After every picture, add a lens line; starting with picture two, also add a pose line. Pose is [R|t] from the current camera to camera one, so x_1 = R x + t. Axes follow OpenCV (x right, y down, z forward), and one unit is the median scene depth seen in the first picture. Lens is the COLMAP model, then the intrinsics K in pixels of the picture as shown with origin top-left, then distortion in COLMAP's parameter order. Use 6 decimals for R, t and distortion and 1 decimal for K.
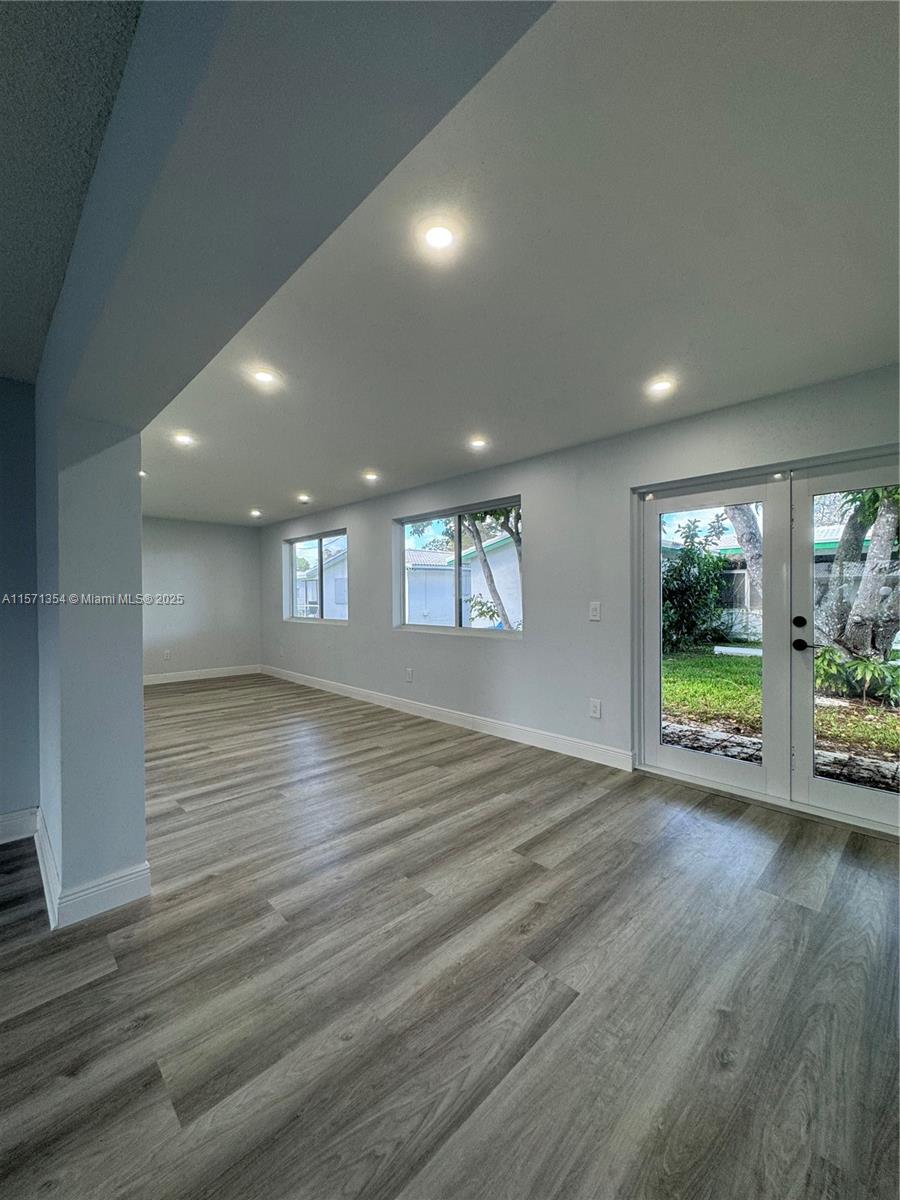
lens RADIAL K [[479.8, 0, 450.0], [0, 479.8, 600.0], [0, 0, 1]] dist [-0.001140, 0.000285]
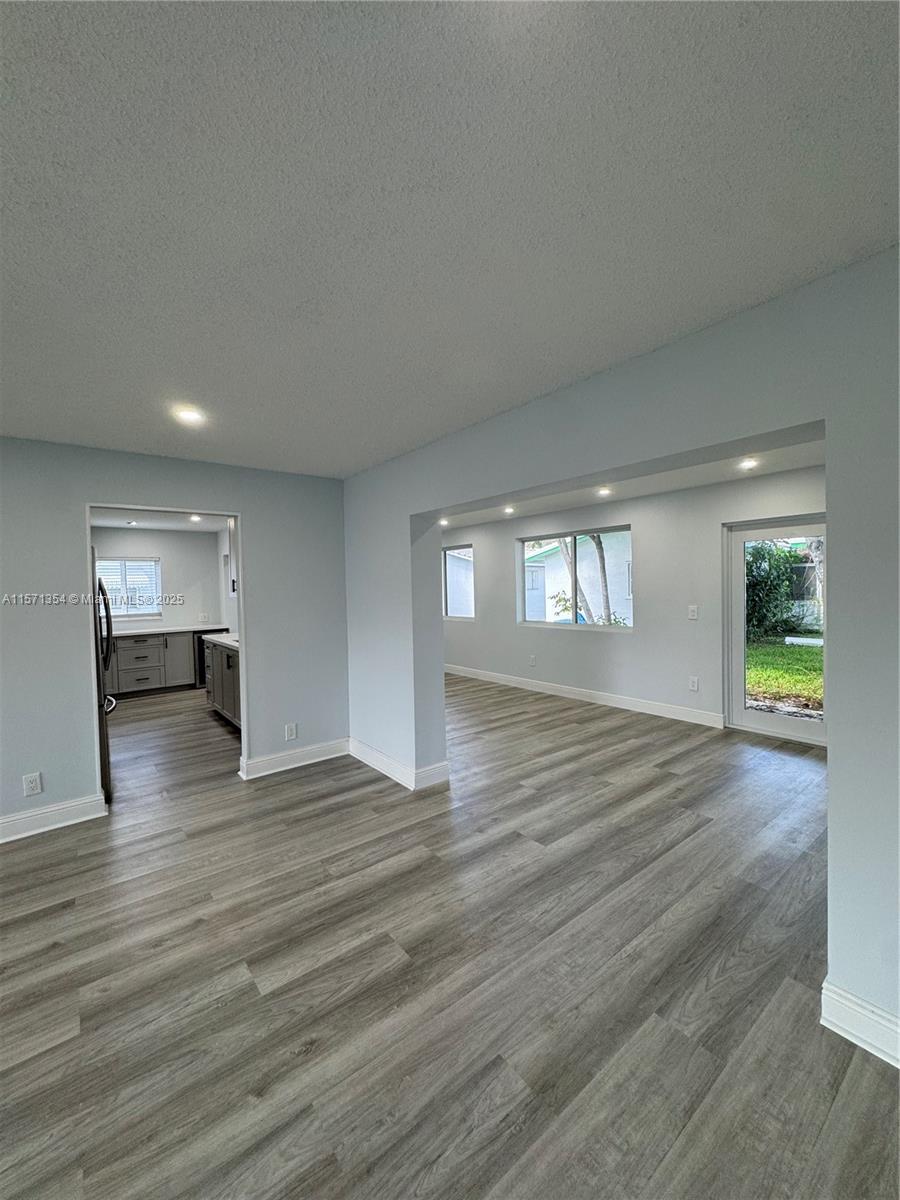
lens RADIAL K [[483.5, 0, 448.8], [0, 483.5, 598.7], [0, 0, 1]] dist [-0.000983, 0.000967]
pose [[0.994640, -0.010878, -0.102828, -0.271603], [0.012606, 0.999790, 0.016170, -0.051481], [0.102630, -0.017380, 0.994568, -0.480870]]
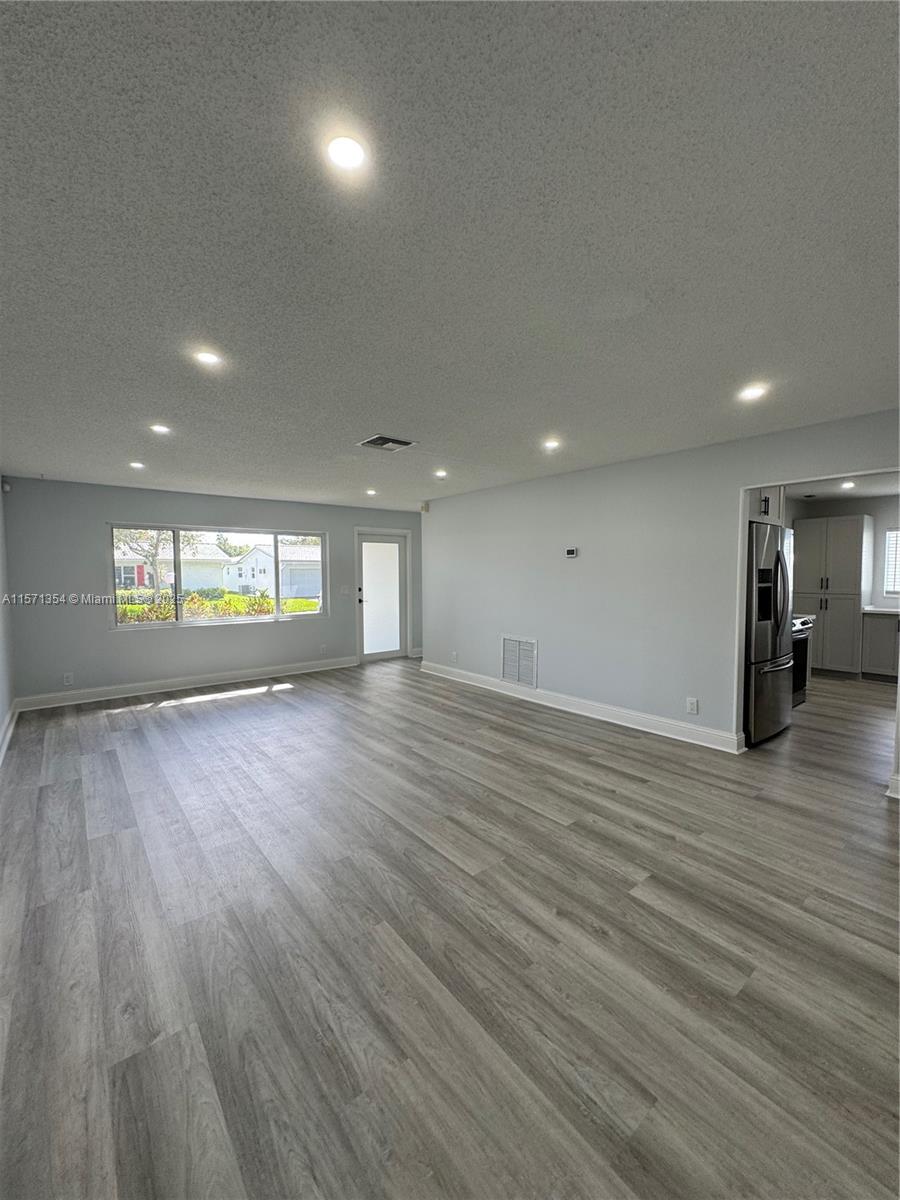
lens RADIAL K [[483.5, 0, 448.8], [0, 483.5, 598.7], [0, 0, 1]] dist [-0.000983, 0.000967]
pose [[-0.098969, 0.064411, -0.993004, 0.109503], [-0.008918, 0.997805, 0.065611, -0.043613], [0.995051, 0.015349, -0.098177, -0.162407]]
